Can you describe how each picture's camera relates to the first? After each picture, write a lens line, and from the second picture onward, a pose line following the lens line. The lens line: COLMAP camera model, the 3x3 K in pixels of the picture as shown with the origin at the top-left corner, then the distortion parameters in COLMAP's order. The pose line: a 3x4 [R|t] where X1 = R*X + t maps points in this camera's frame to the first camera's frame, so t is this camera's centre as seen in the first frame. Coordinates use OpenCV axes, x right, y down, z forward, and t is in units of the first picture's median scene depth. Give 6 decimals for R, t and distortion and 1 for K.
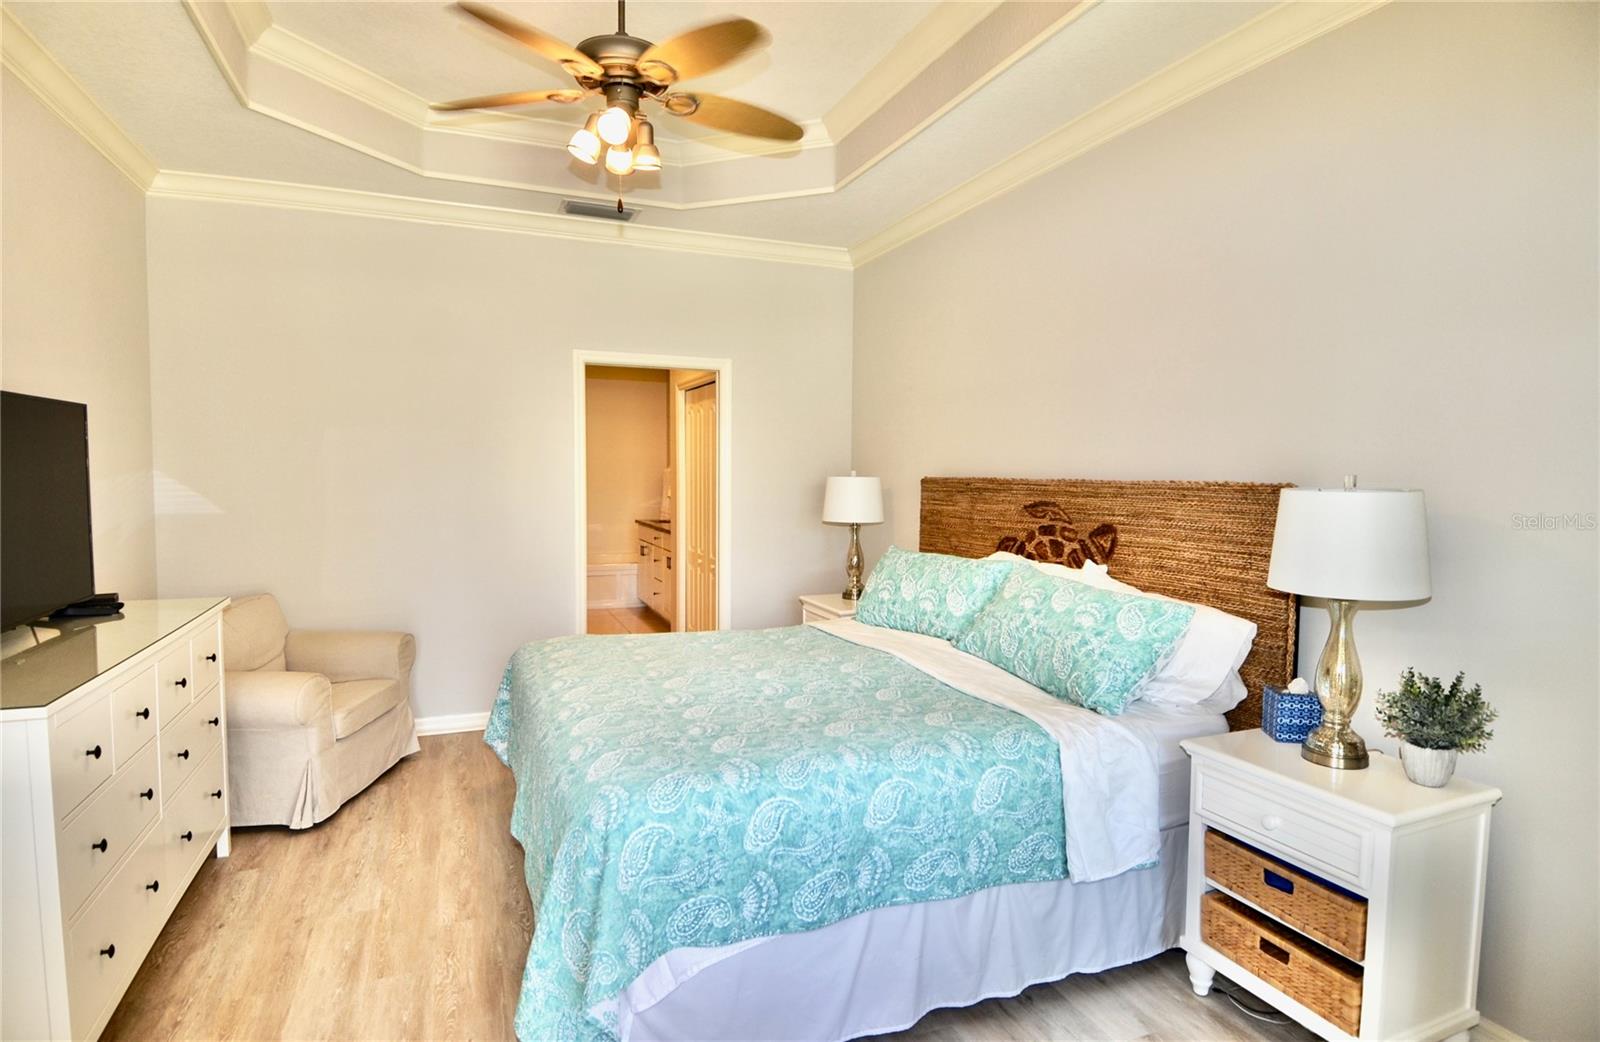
lens RADIAL K [[861.5, 0, 809.7], [0, 861.5, 501.4], [0, 0, 1]] dist [0.055973, -0.063211]
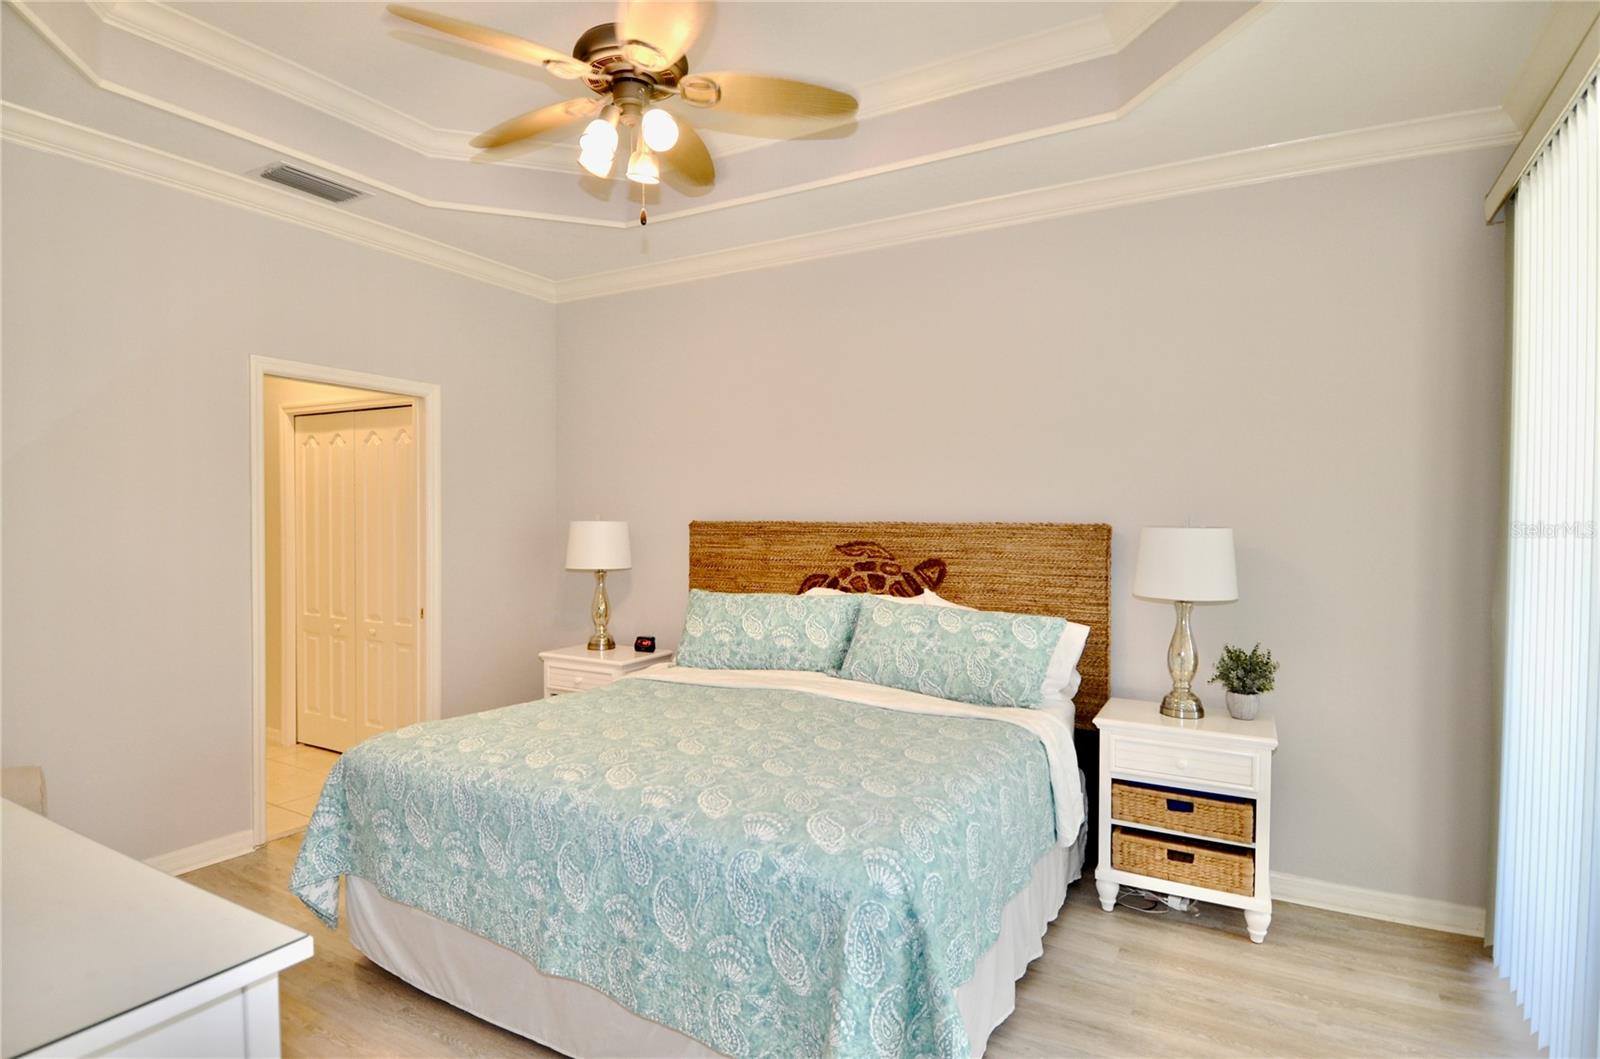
lens RADIAL K [[833.3, 0, 798.8], [0, 833.3, 512.2], [0, 0, 1]] dist [0.031258, -0.000218]
pose [[0.790854, -0.002931, 0.611998, -0.572360], [0.025145, 0.999300, -0.027707, -0.012347], [-0.611488, 0.037301, 0.790374, 0.205676]]
